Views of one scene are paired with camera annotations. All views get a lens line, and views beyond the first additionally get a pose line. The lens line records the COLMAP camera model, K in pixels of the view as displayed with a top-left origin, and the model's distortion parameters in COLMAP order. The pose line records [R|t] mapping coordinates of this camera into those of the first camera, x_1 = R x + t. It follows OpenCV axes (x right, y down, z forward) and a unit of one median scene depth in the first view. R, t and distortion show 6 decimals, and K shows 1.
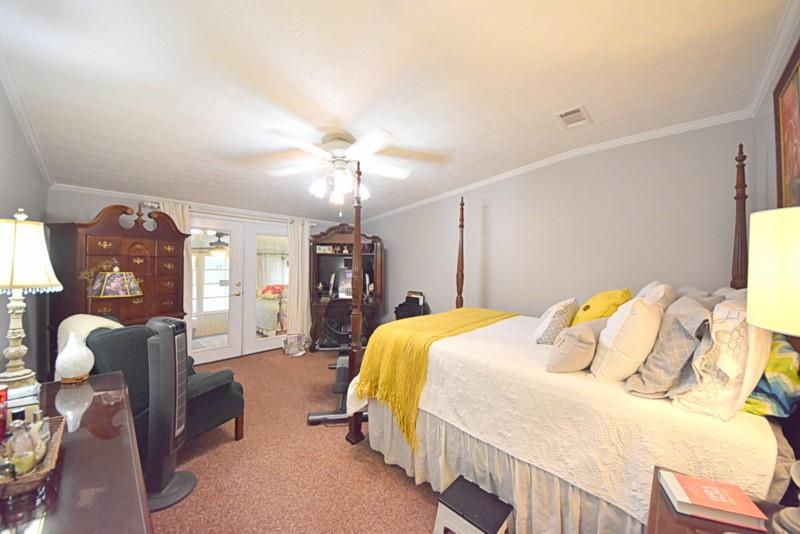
lens RADIAL K [[282.8, 0, 405.5], [0, 282.8, 266.1], [0, 0, 1]] dist [0.034606, -0.022788]
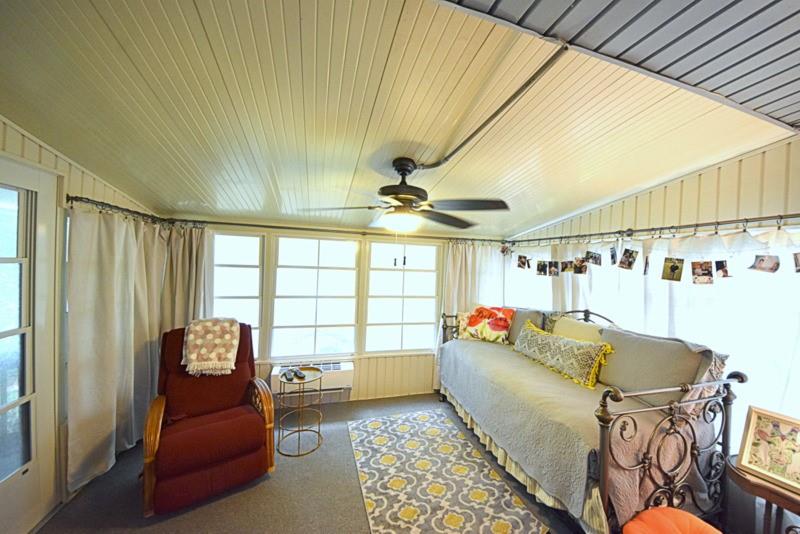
lens RADIAL K [[282.8, 0, 405.5], [0, 282.8, 266.1], [0, 0, 1]] dist [0.034606, -0.022788]
pose [[0.872592, 0.018660, -0.488094, -0.371108], [-0.021728, 0.999764, -0.000624, 0.002829], [0.487967, 0.011150, 0.872791, 0.545544]]
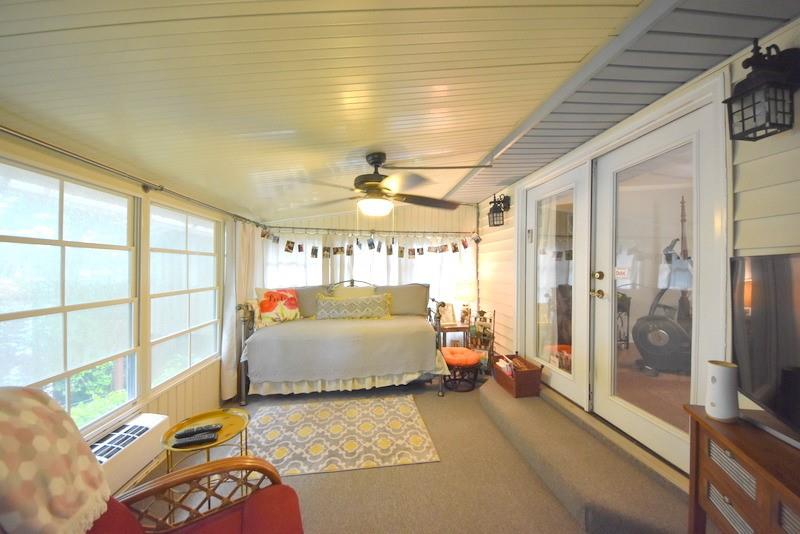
lens RADIAL K [[282.8, 0, 405.5], [0, 282.8, 266.1], [0, 0, 1]] dist [0.034606, -0.022788]
pose [[0.614343, -0.009511, 0.788982, -0.722364], [-0.000230, 0.999925, 0.012234, 0.021159], [-0.789039, -0.007697, 0.614294, 0.558246]]
